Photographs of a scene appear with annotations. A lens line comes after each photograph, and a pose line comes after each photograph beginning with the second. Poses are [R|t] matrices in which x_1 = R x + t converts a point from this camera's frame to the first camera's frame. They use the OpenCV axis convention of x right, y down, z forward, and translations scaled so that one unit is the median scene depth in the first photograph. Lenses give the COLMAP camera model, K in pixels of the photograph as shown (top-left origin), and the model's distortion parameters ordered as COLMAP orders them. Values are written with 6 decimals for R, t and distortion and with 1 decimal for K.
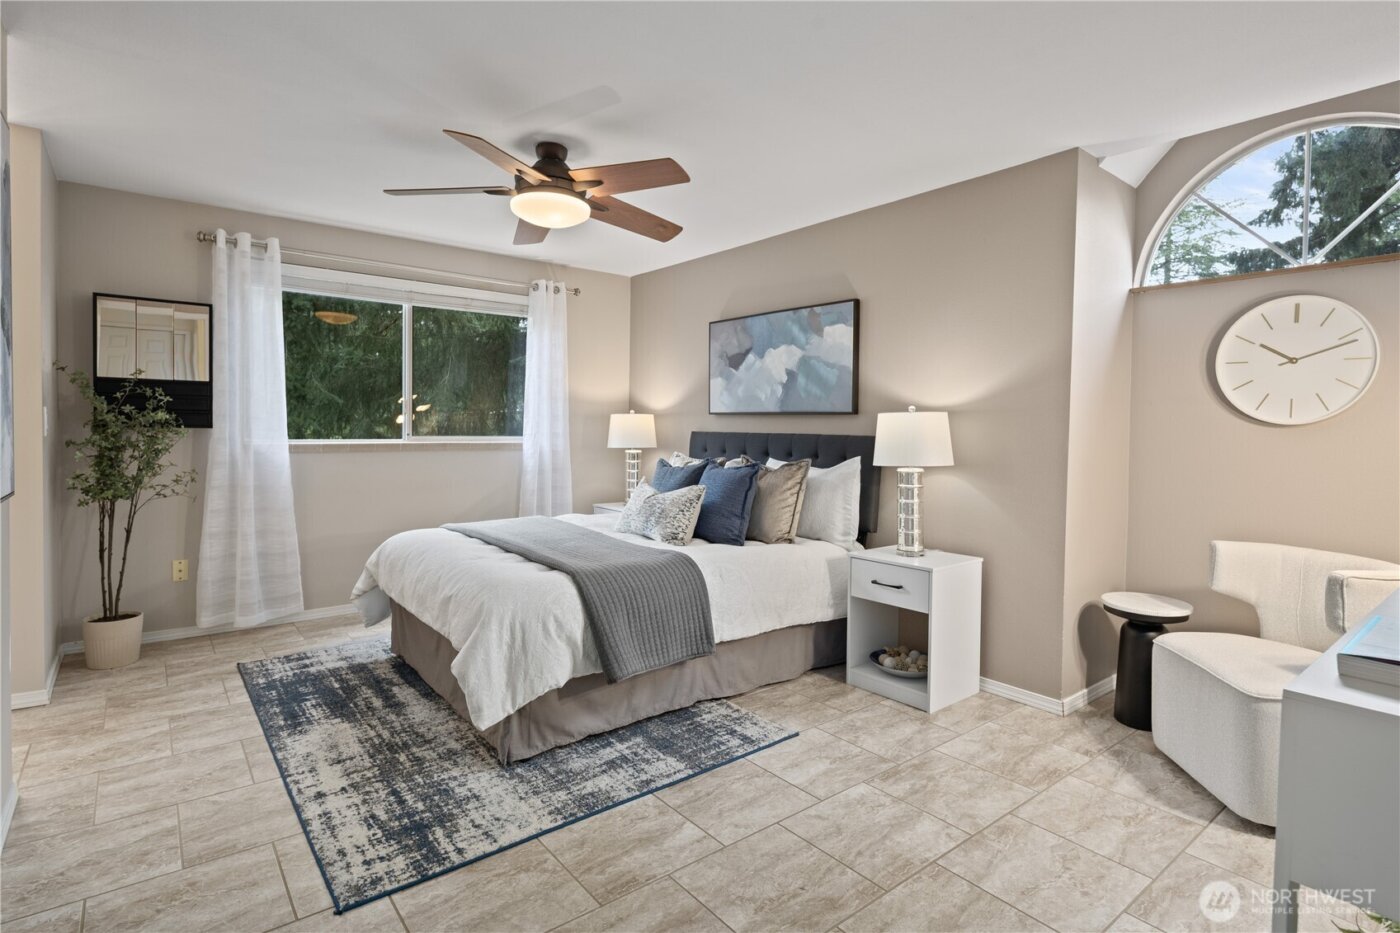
lens RADIAL K [[687.1, 0, 699.7], [0, 687.1, 457.9], [0, 0, 1]] dist [0.004725, -0.005174]
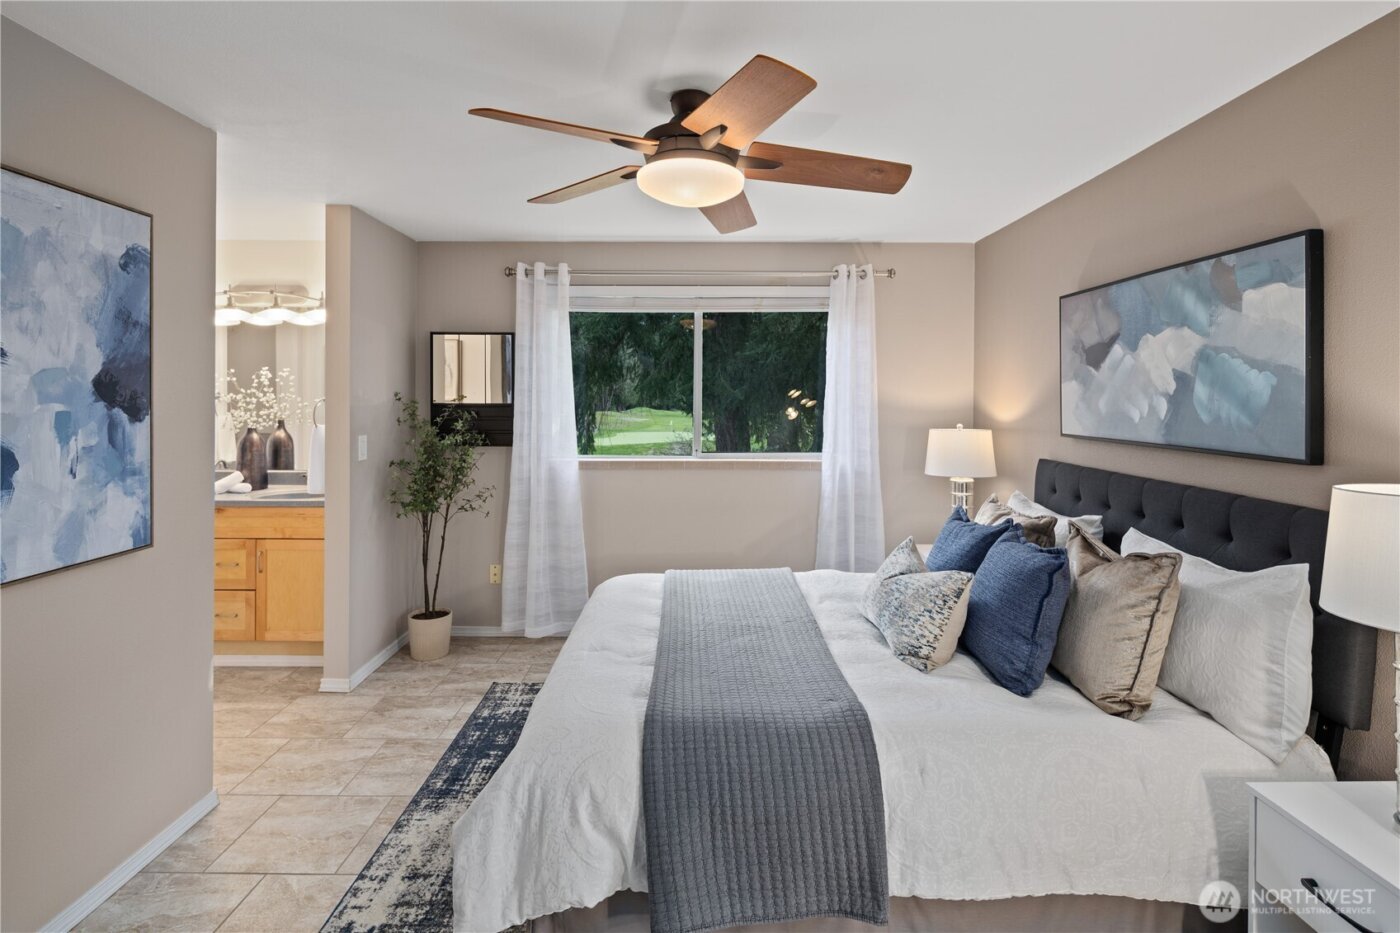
lens RADIAL K [[687.1, 0, 681.3], [0, 687.1, 408.8], [0, 0, 1]] dist [0.004725, -0.005174]
pose [[0.785397, -0.003379, -0.618984, 0.173422], [-0.022586, 0.999163, -0.034113, -0.075546], [0.618581, 0.040772, 0.784663, 0.335689]]
